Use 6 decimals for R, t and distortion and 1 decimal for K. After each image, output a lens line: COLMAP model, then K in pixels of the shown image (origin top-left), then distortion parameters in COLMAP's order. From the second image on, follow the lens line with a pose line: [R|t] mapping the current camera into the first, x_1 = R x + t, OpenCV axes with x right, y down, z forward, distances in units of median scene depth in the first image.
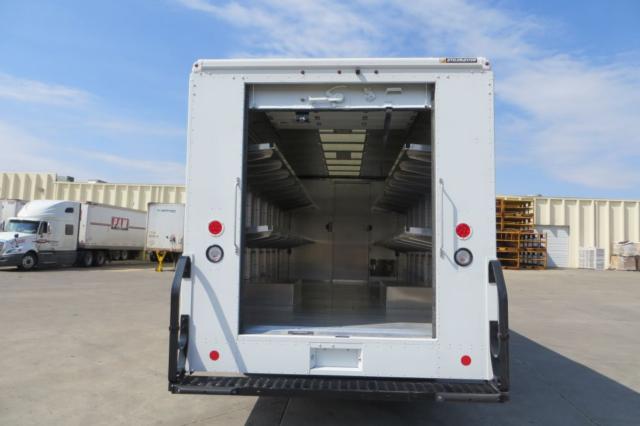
lens RADIAL K [[472.8, 0, 319.0], [0, 472.8, 211.0], [0, 0, 1]] dist [-0.025417, -0.000374]
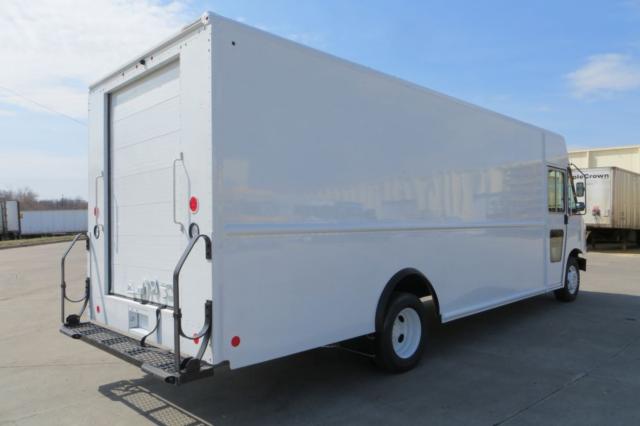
lens RADIAL K [[480.2, 0, 320.0], [0, 480.2, 213.0], [0, 0, 1]] dist [-0.028603, -0.003037]
pose [[0.746069, -0.040065, -0.664662, 1.010085], [0.080703, 0.996270, 0.030533, 0.044391], [0.660960, -0.076420, 0.746520, 0.393462]]
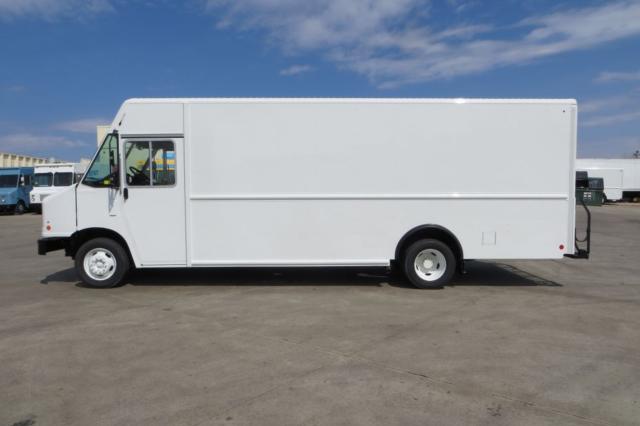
lens RADIAL K [[480.2, 0, 320.0], [0, 480.2, 213.0], [0, 0, 1]] dist [-0.028603, -0.003037]
pose [[-0.077511, -0.064630, 0.994894, -2.505787], [-0.078386, 0.995203, 0.058543, 0.154336], [-0.993905, -0.073448, -0.082205, 2.693271]]
